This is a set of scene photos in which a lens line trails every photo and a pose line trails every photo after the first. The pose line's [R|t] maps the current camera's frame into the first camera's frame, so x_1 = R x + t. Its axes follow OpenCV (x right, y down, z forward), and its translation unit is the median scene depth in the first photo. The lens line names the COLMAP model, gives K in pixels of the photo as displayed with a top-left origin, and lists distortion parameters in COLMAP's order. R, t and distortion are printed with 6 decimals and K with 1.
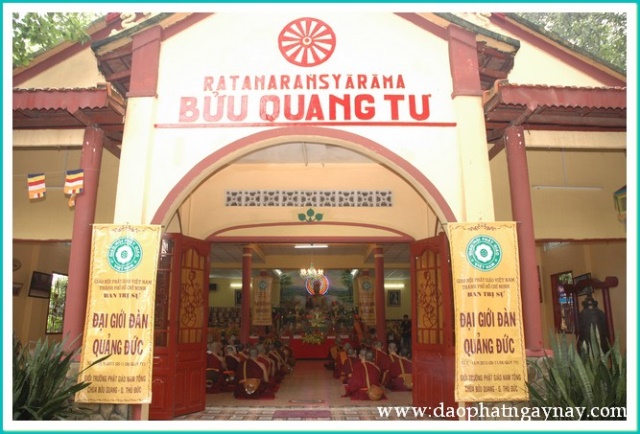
lens RADIAL K [[474.5, 0, 321.9], [0, 474.5, 223.3], [0, 0, 1]] dist [-0.175572, 0.150511]
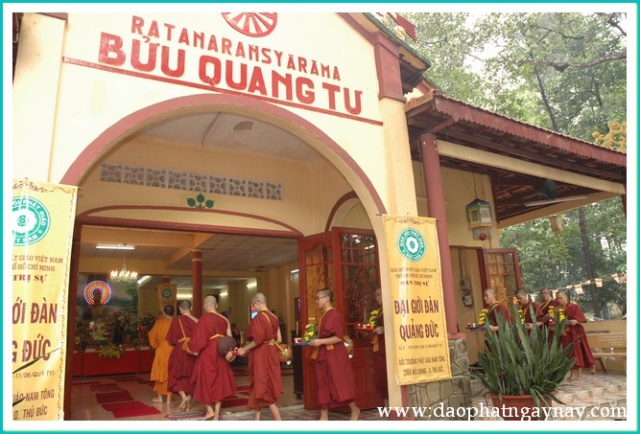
lens RADIAL K [[474.5, 0, 321.9], [0, 474.5, 223.3], [0, 0, 1]] dist [-0.175572, 0.150511]
pose [[0.867763, 0.073640, 0.491492, -0.333391], [-0.056451, 0.997166, -0.049737, 0.072135], [-0.493761, 0.015415, 0.869461, 0.143263]]
